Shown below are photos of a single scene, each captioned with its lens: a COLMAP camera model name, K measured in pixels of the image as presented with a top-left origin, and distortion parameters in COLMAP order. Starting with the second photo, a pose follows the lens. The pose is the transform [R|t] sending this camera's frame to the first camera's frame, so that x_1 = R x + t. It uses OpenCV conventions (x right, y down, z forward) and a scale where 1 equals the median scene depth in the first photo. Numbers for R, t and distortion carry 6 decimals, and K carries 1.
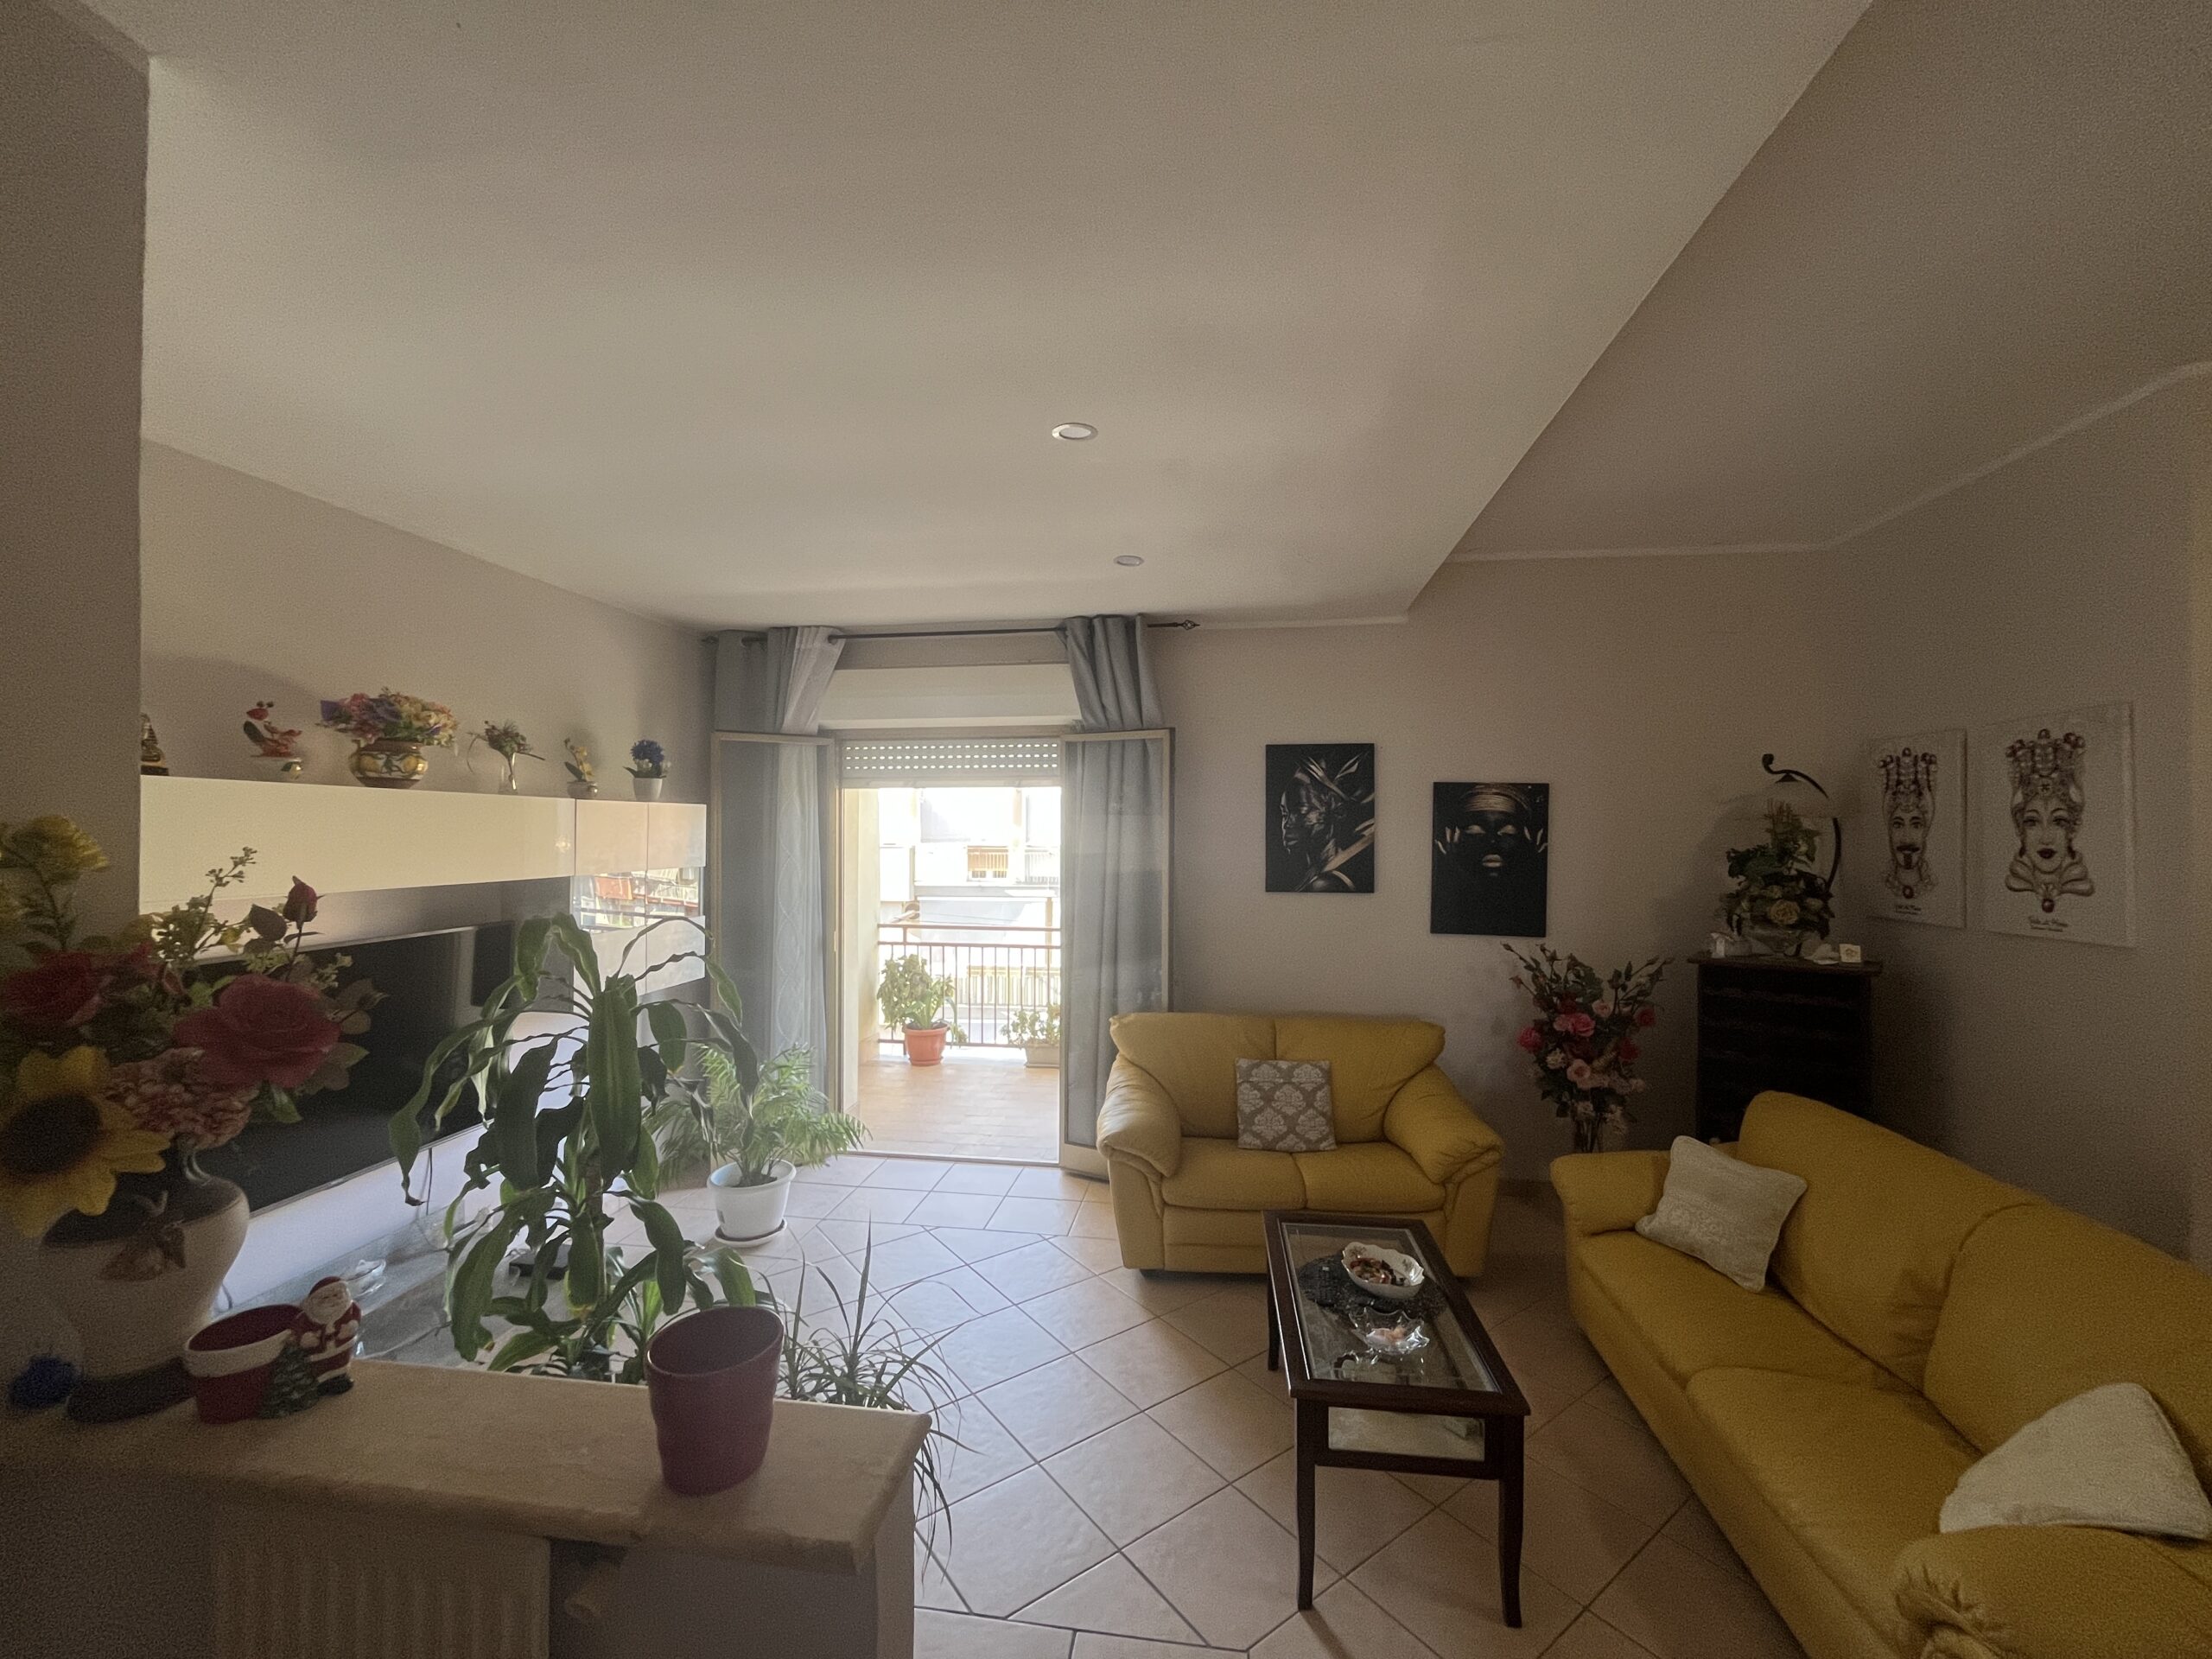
lens RADIAL K [[901.8, 0, 1113.2], [0, 901.8, 827.2], [0, 0, 1]] dist [0.002410, 0.000387]
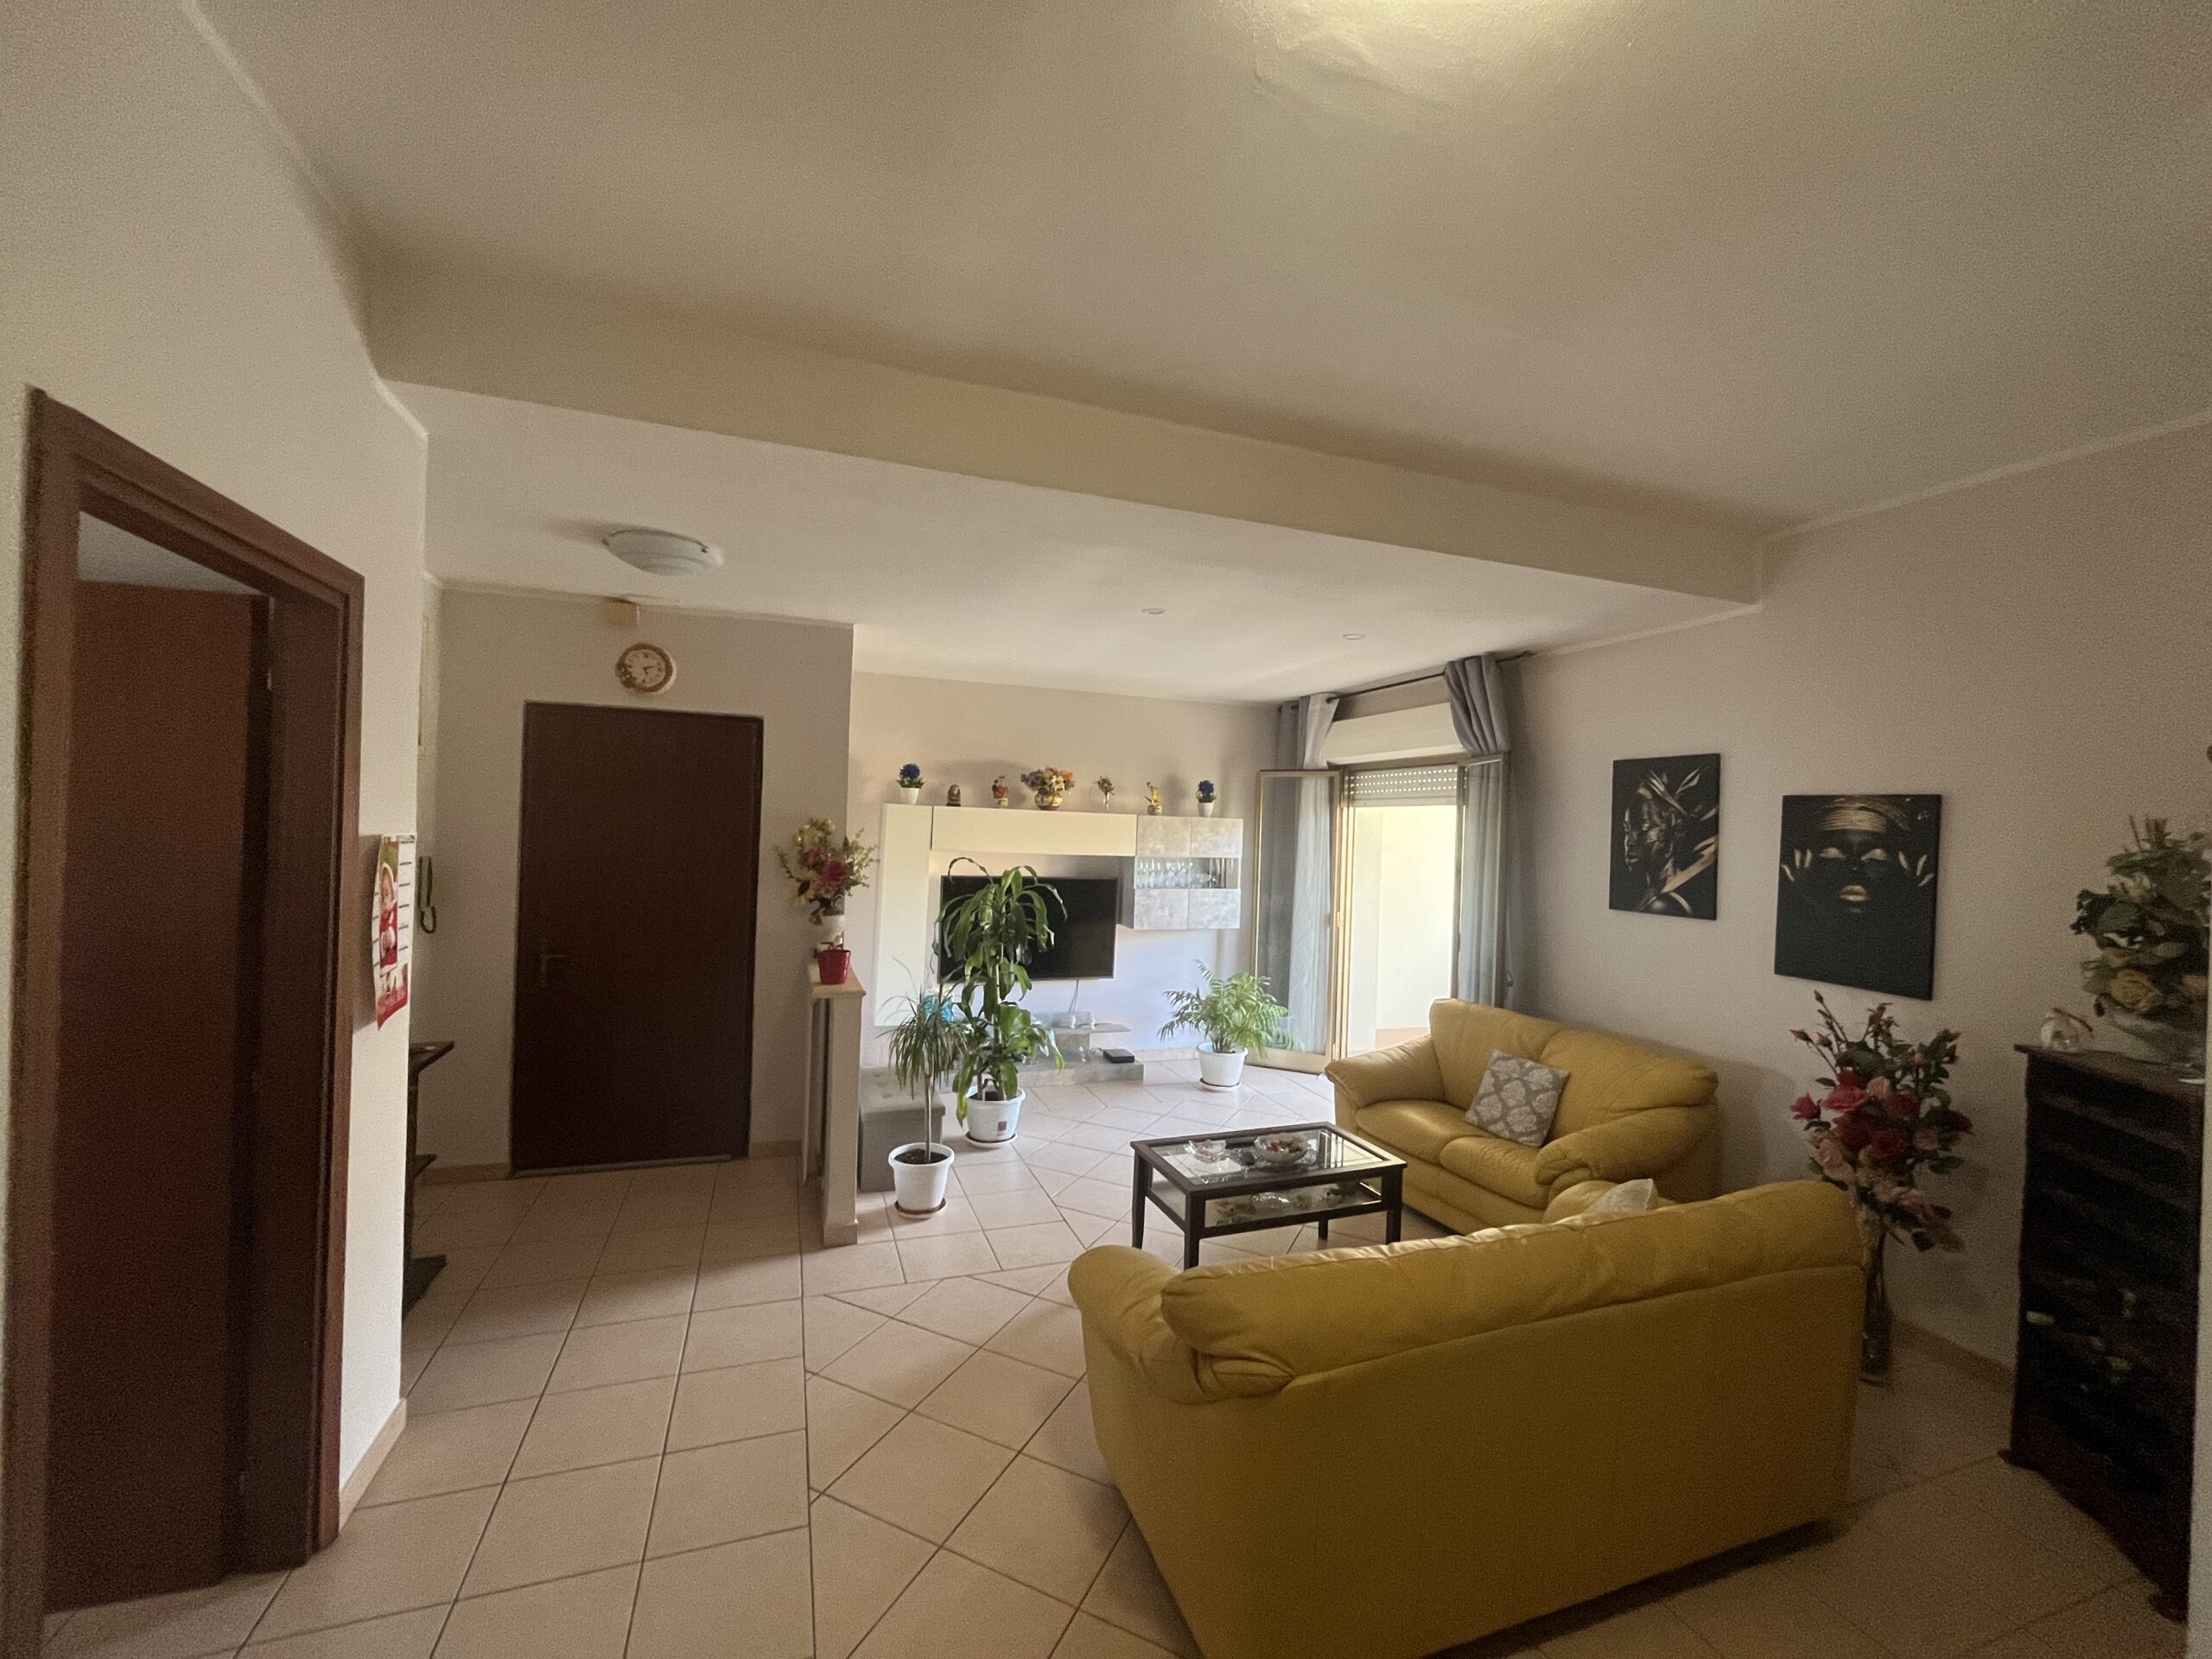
lens RADIAL K [[901.8, 0, 1113.2], [0, 901.8, 827.2], [0, 0, 1]] dist [0.002410, 0.000387]
pose [[0.484159, 0.011718, -0.874902, 0.784998], [-0.026301, 0.999653, -0.001165, -0.002633], [0.874585, 0.023575, 0.484299, 0.040919]]
